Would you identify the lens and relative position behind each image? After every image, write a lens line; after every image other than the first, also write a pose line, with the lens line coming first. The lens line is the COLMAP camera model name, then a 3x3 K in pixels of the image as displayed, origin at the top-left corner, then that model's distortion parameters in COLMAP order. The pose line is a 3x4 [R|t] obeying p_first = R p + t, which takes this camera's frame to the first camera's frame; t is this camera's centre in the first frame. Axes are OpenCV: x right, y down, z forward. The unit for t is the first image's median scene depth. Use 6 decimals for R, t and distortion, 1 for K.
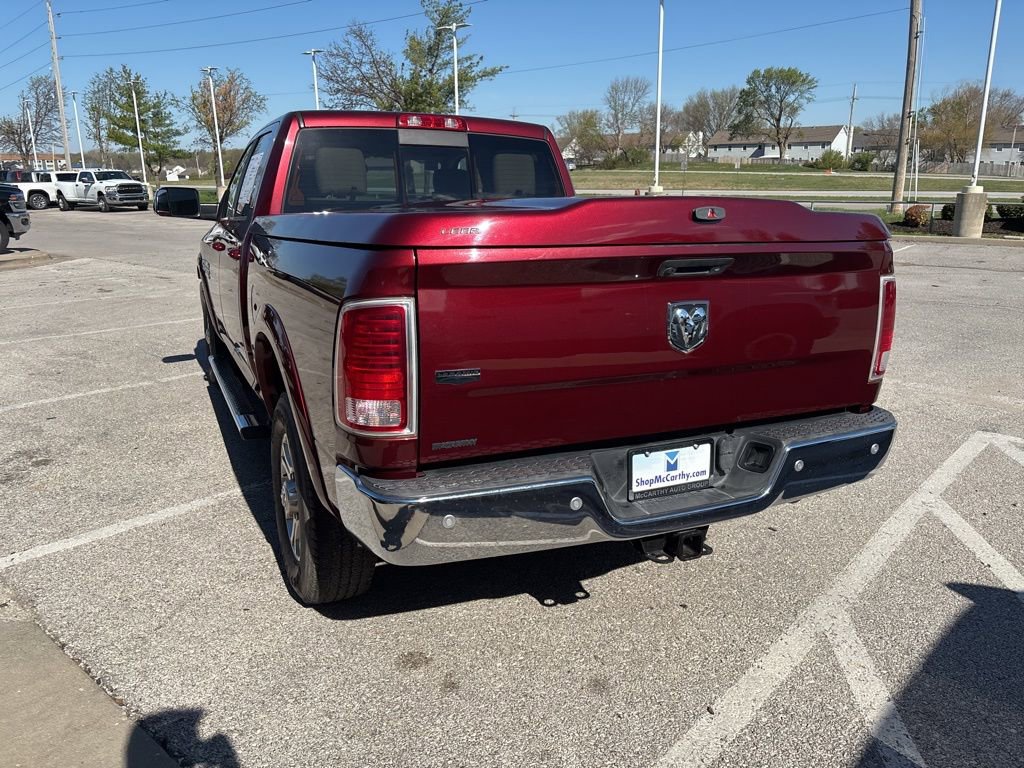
lens RADIAL K [[771.3, 0, 507.6], [0, 771.3, 375.8], [0, 0, 1]] dist [0.045860, -0.052552]
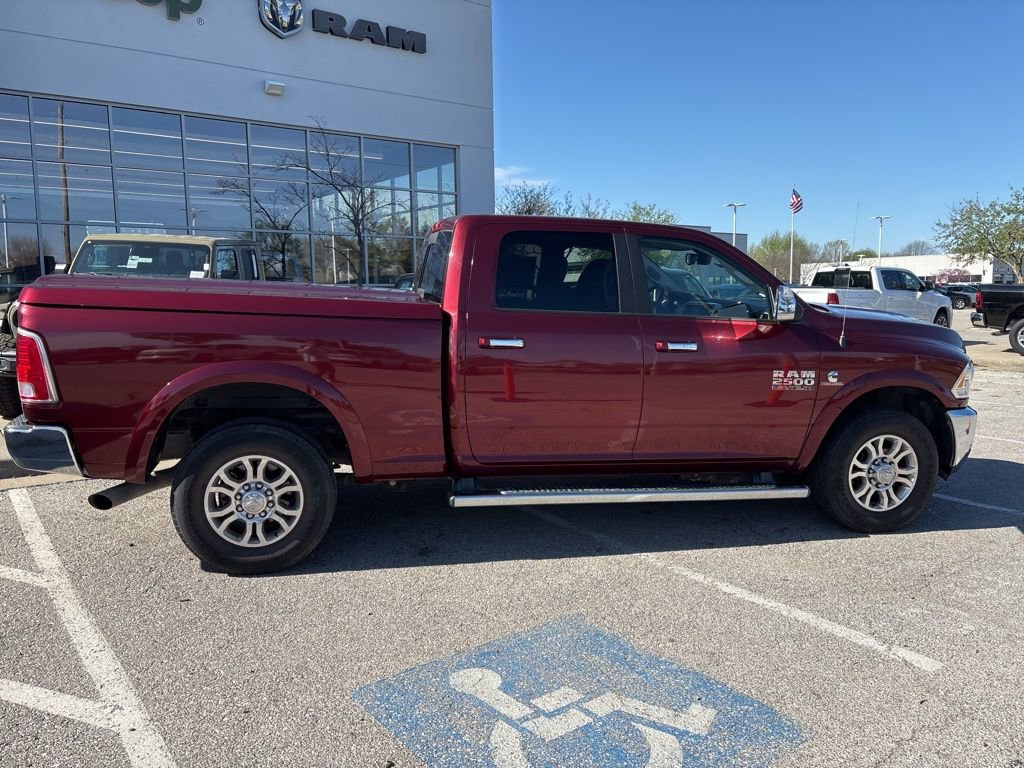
lens RADIAL K [[771.3, 0, 515.1], [0, 771.3, 378.1], [0, 0, 1]] dist [0.045860, -0.052552]
pose [[-0.199471, 0.114963, -0.973137, 1.198798], [-0.241114, 0.956803, 0.162456, -0.346380], [0.949777, 0.267042, -0.163136, 1.482053]]
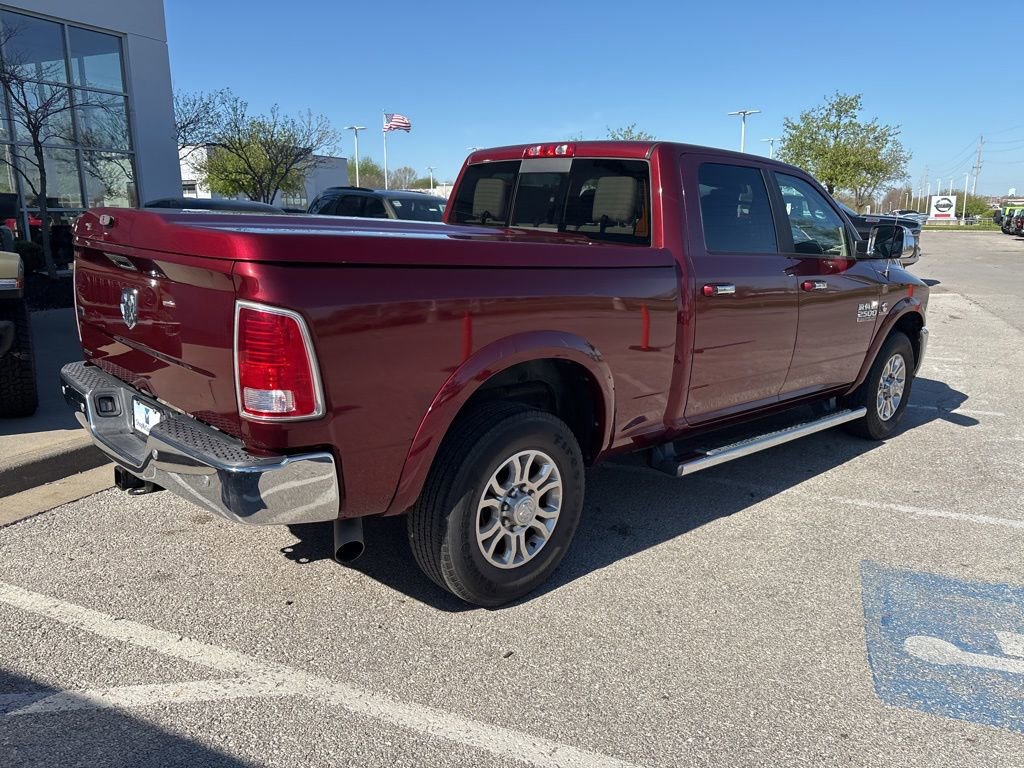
lens RADIAL K [[771.3, 0, 509.8], [0, 771.3, 380.9], [0, 0, 1]] dist [0.045860, -0.052552]
pose [[0.322841, 0.203091, -0.924407, 0.981647], [-0.240492, 0.962252, 0.127416, -0.156952], [0.915389, 0.181177, 0.359496, 0.671396]]
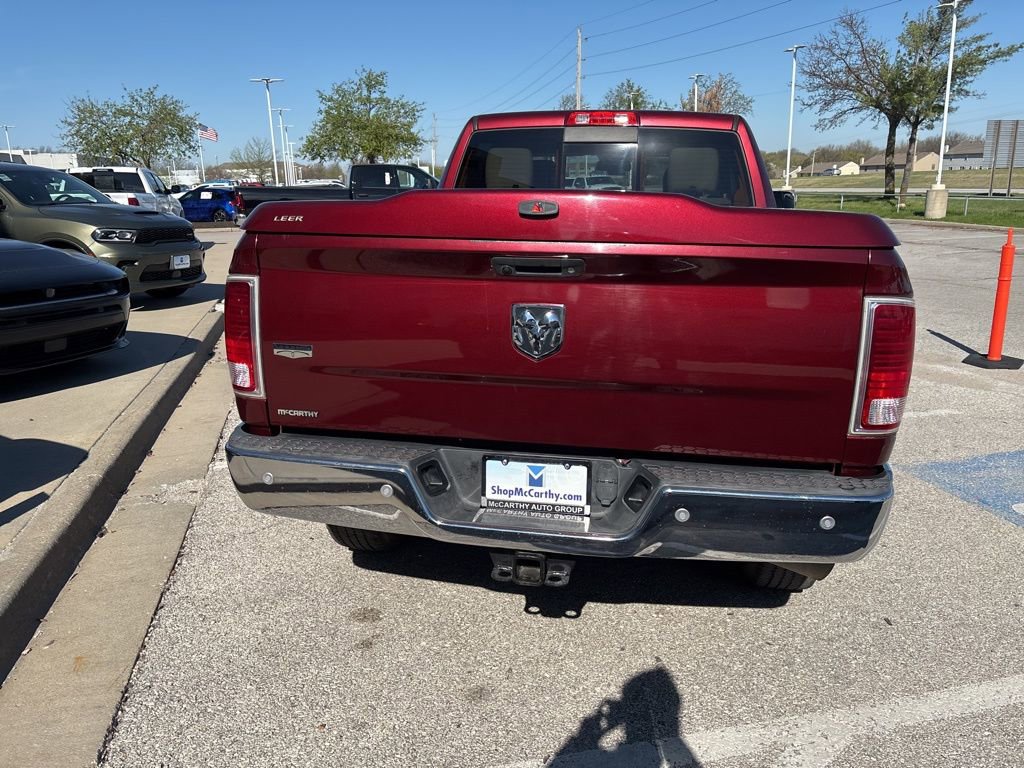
lens RADIAL K [[771.3, 0, 507.7], [0, 771.3, 374.2], [0, 0, 1]] dist [0.045860, -0.052552]
pose [[0.821112, 0.129258, -0.555938, 0.424689], [-0.131669, 0.990645, 0.035856, -0.024173], [0.555372, 0.043758, 0.830450, 0.131903]]
